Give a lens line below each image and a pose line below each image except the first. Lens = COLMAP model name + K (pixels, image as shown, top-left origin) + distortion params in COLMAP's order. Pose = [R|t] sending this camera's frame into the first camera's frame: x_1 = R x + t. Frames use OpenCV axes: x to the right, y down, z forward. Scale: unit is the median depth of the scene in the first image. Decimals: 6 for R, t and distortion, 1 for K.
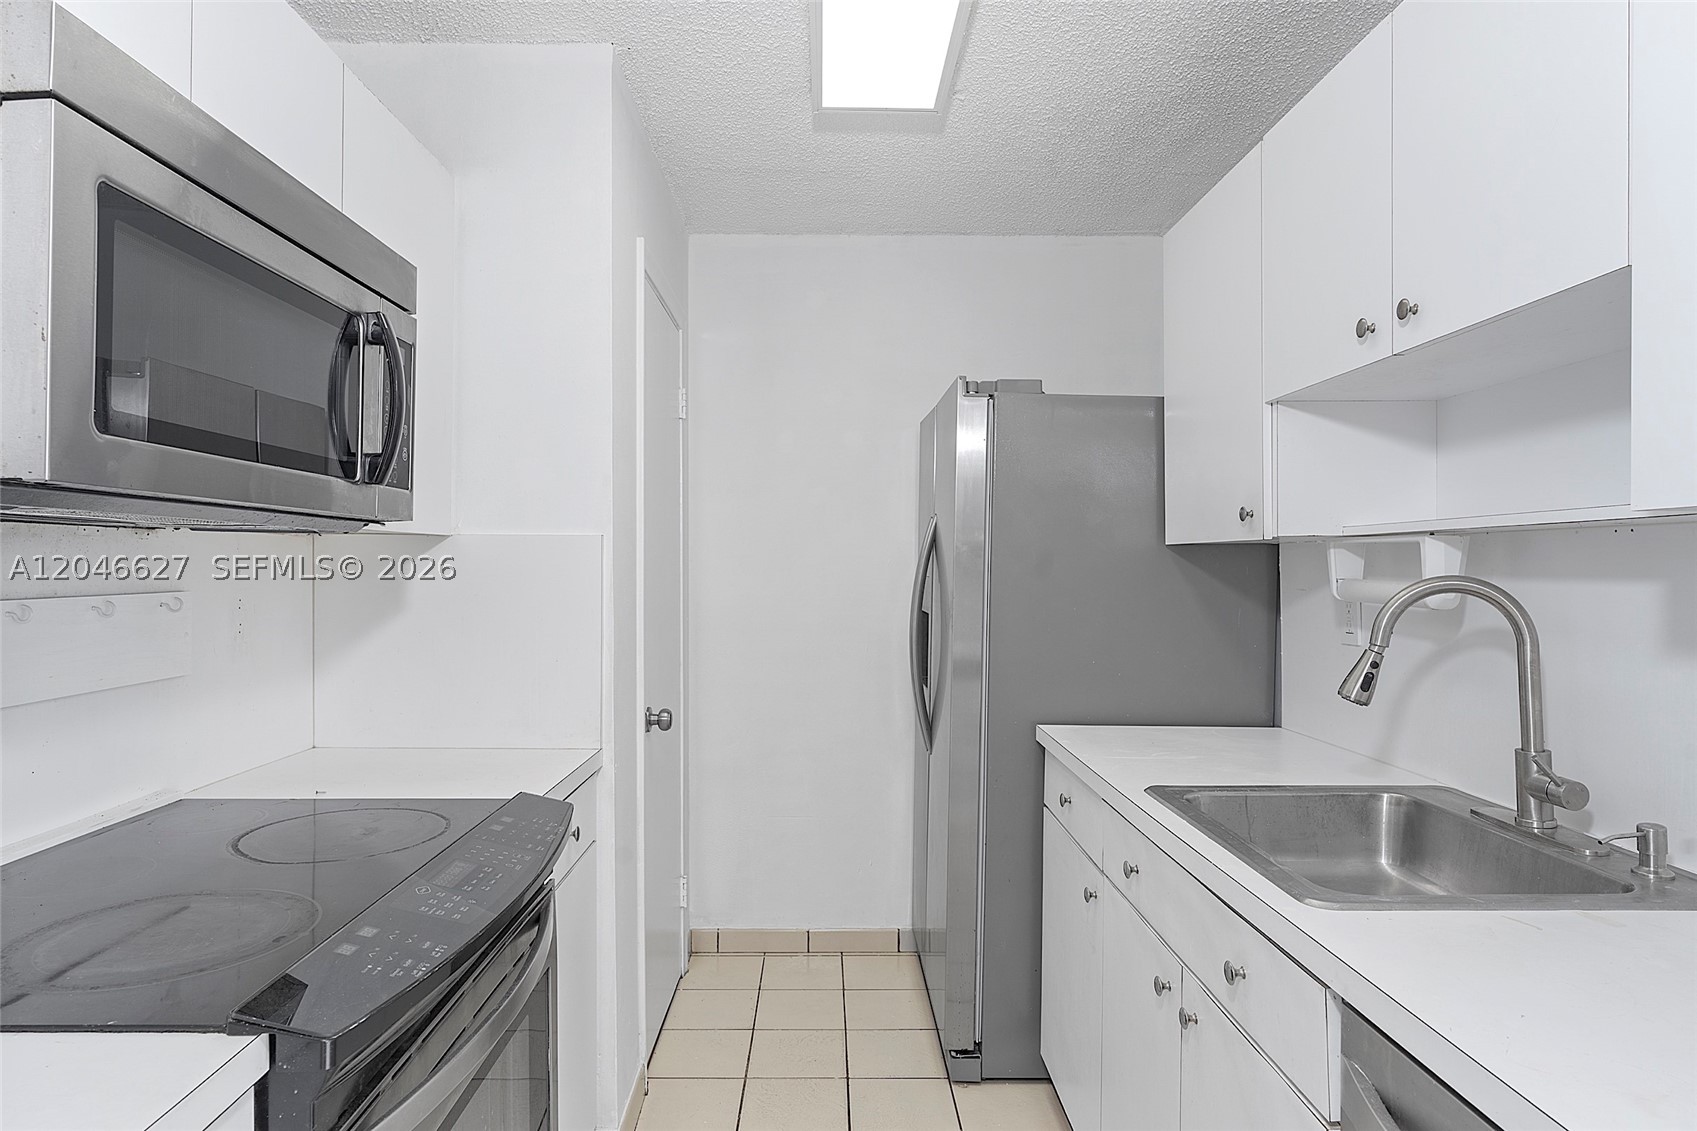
lens RADIAL K [[1016.3, 0, 848.5], [0, 1016.3, 565.5], [0, 0, 1]] dist [0.001059, 0.001310]
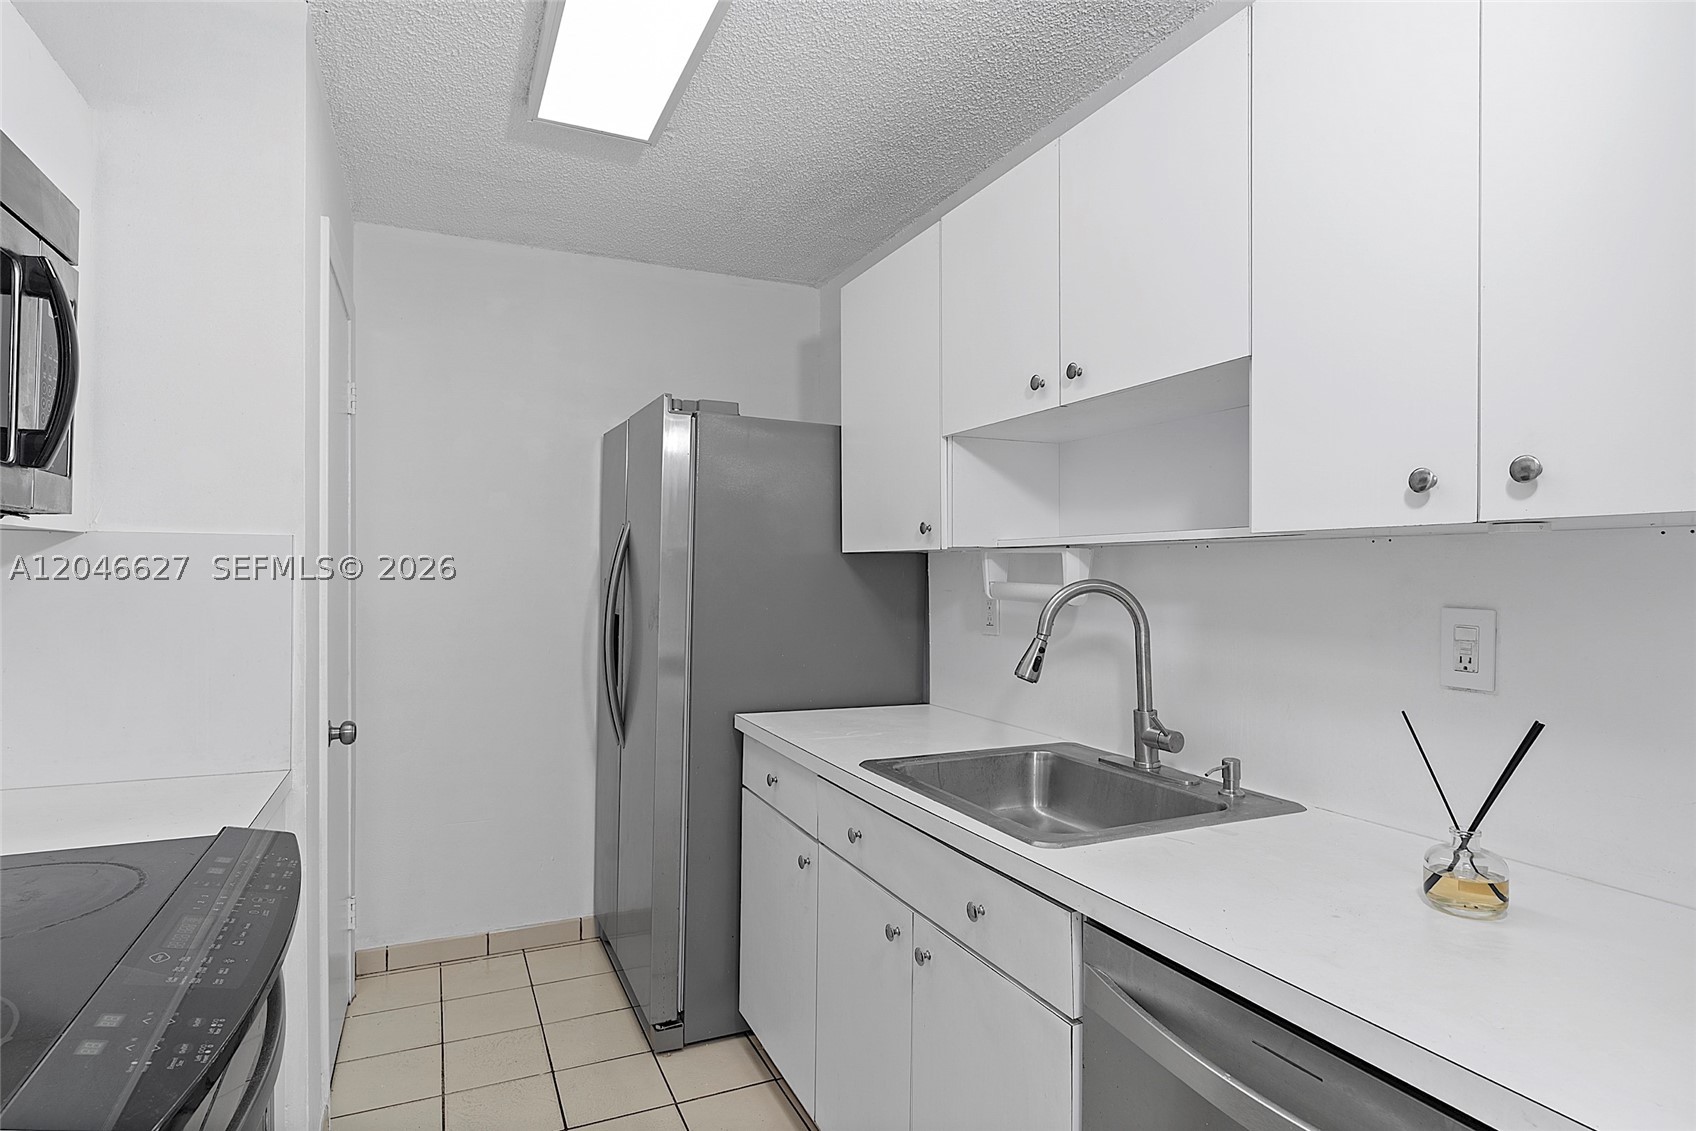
lens RADIAL K [[911.6, 0, 777.7], [0, 911.6, 565.2], [0, 0, 1]] dist [0.000629, 0.001031]
pose [[0.912414, 0.005867, 0.409226, -0.208357], [-0.004027, 0.999978, -0.005359, -0.000350], [-0.409248, 0.003242, 0.912418, 0.085871]]
